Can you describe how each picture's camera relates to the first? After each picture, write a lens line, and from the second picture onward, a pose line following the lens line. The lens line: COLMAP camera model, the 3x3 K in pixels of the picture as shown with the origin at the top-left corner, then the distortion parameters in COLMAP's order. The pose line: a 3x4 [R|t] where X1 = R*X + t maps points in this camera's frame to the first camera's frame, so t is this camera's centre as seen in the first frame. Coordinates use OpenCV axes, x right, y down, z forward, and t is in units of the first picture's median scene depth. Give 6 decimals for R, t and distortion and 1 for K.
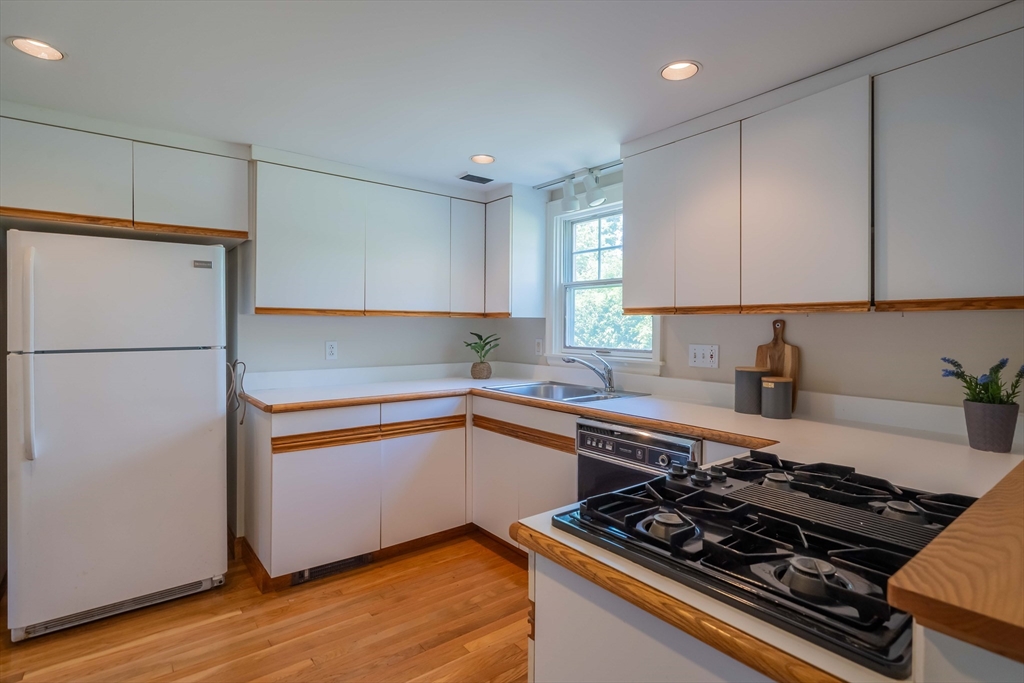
lens RADIAL K [[513.9, 0, 512.4], [0, 513.9, 326.5], [0, 0, 1]] dist [0.001414, 0.000395]
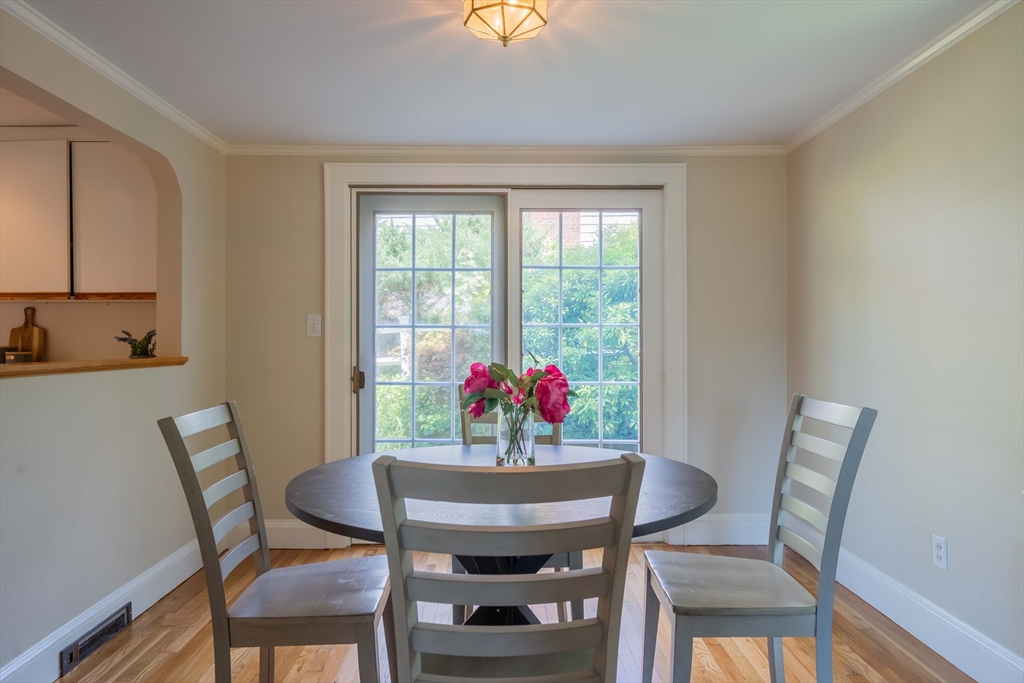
lens RADIAL K [[647.0, 0, 512.2], [0, 647.0, 339.5], [0, 0, 1]] dist [-0.000538, -0.000443]
pose [[0.599481, -0.006917, 0.800359, -0.024092], [0.005008, 0.999975, 0.004891, 0.055953], [-0.800373, 0.001076, 0.599501, -0.757575]]
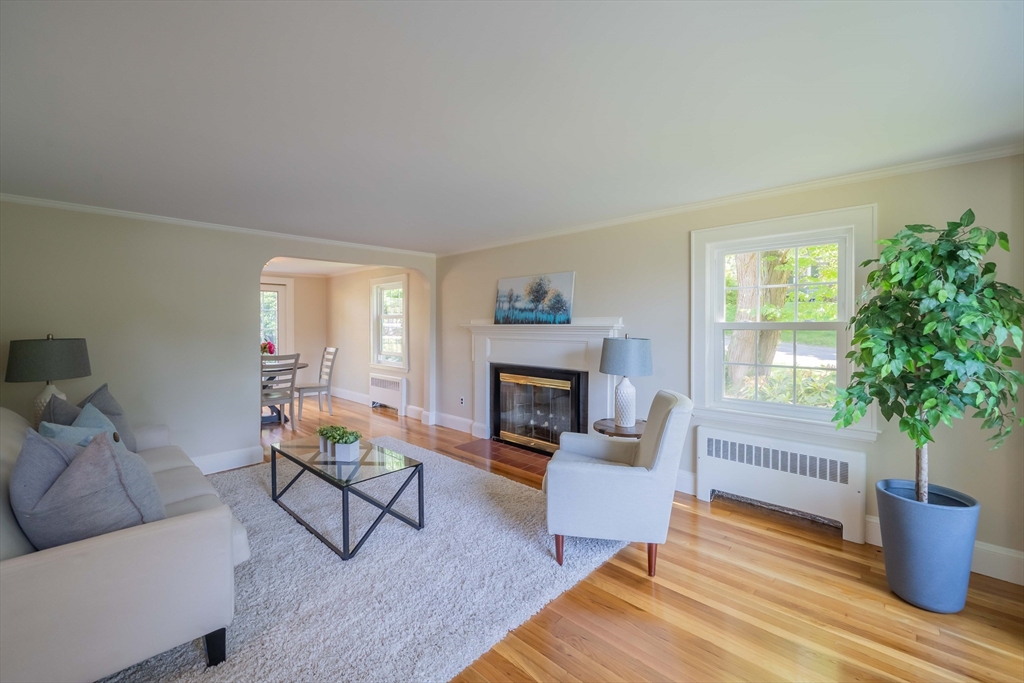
lens RADIAL K [[417.7, 0, 510.7], [0, 417.7, 334.5], [0, 0, 1]] dist [-0.003777, -0.000145]
pose [[-0.154511, -0.027273, 0.987614, -1.749438], [-0.000790, 0.999622, 0.027481, -0.010274], [-0.987991, 0.003466, -0.154475, -1.257531]]
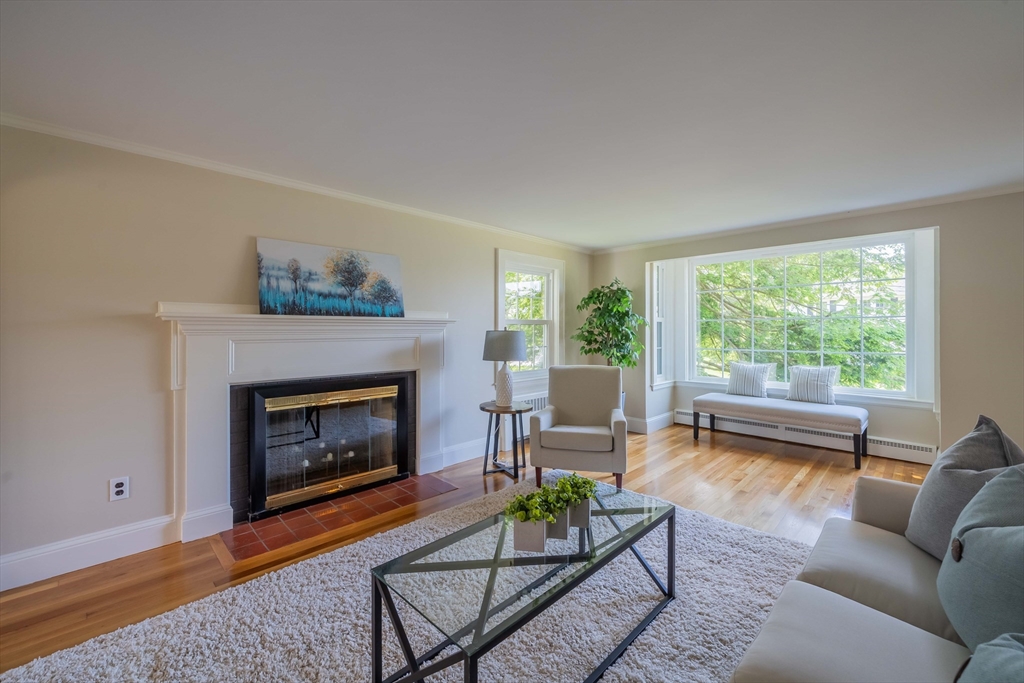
lens RADIAL K [[417.7, 0, 510.7], [0, 417.7, 334.5], [0, 0, 1]] dist [-0.003777, -0.000145]
pose [[-0.992633, -0.002047, -0.121139, -0.457713], [-0.003278, 0.999945, 0.009966, 0.031648], [0.121112, 0.010290, -0.992585, -0.377721]]
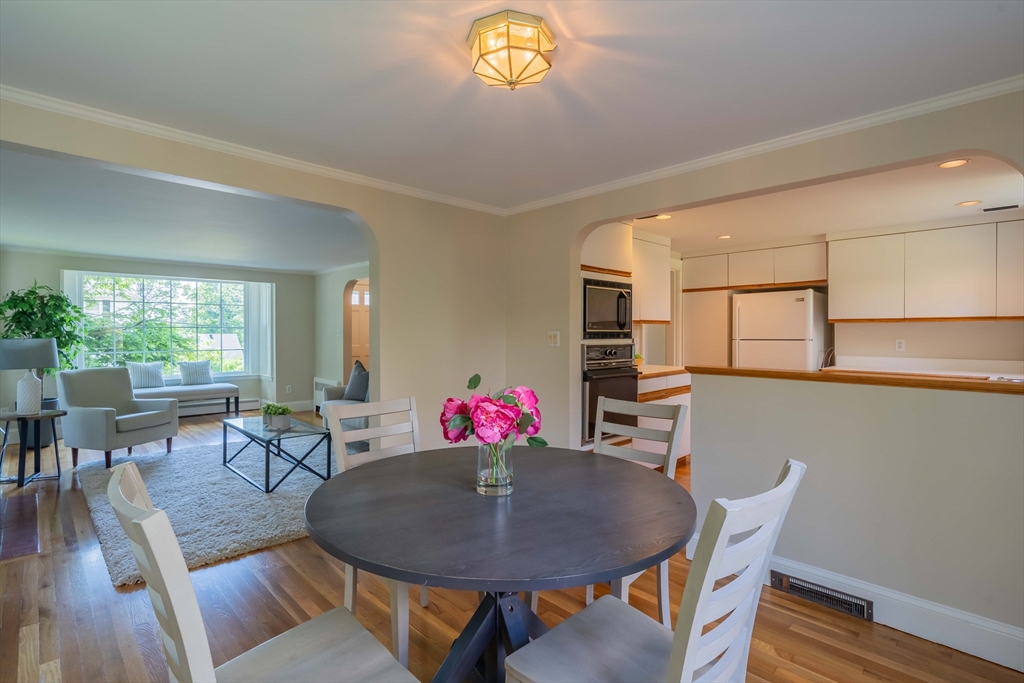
lens RADIAL K [[494.5, 0, 510.5], [0, 494.5, 334.2], [0, 0, 1]] dist [0.002684, 0.001031]
pose [[0.108622, -0.000277, -0.994083, 1.206536], [-0.000353, 1.000000, -0.000317, 0.018451], [0.994083, 0.000386, 0.108622, -0.363502]]
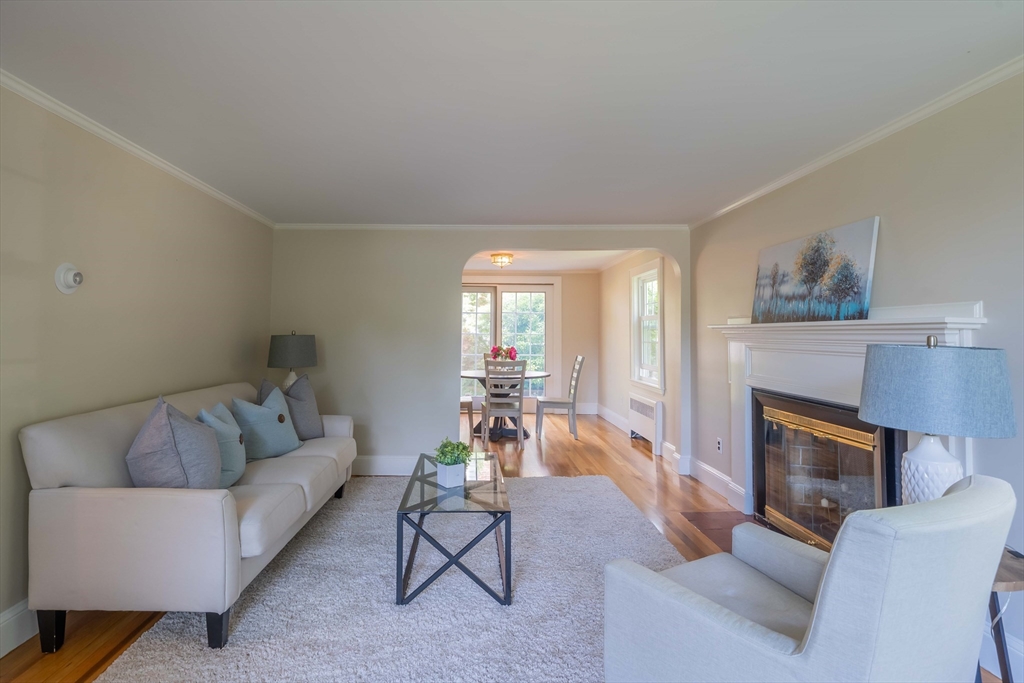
lens RADIAL K [[521.4, 0, 473.2], [0, 521.4, 311.3], [0, 0, 1]] dist [-0.000214, -0.000043]
pose [[0.610890, 0.033295, 0.791015, -1.485073], [-0.004730, 0.999251, -0.038407, 0.017584], [-0.791701, 0.019721, 0.610590, -1.718993]]
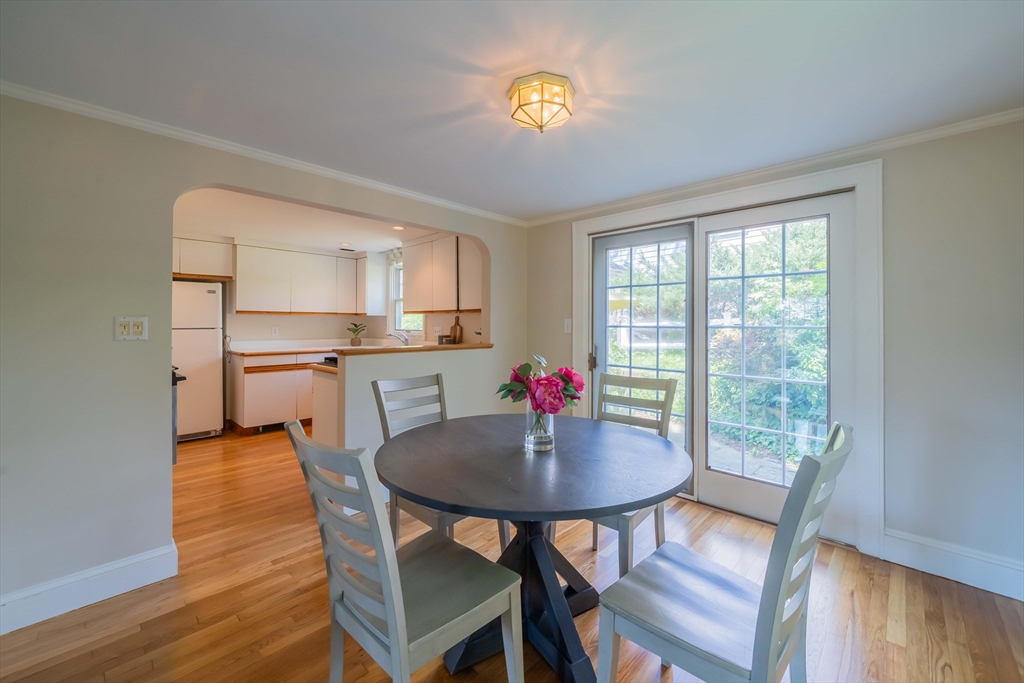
lens RADIAL K [[417.4, 0, 510.8], [0, 417.4, 324.4], [0, 0, 1]] dist [-0.007144, 0.000048]
pose [[0.991396, -0.001254, 0.130894, 0.456520], [0.001215, 0.999999, 0.000373, 0.023996], [-0.130894, -0.000211, 0.991396, -0.968862]]
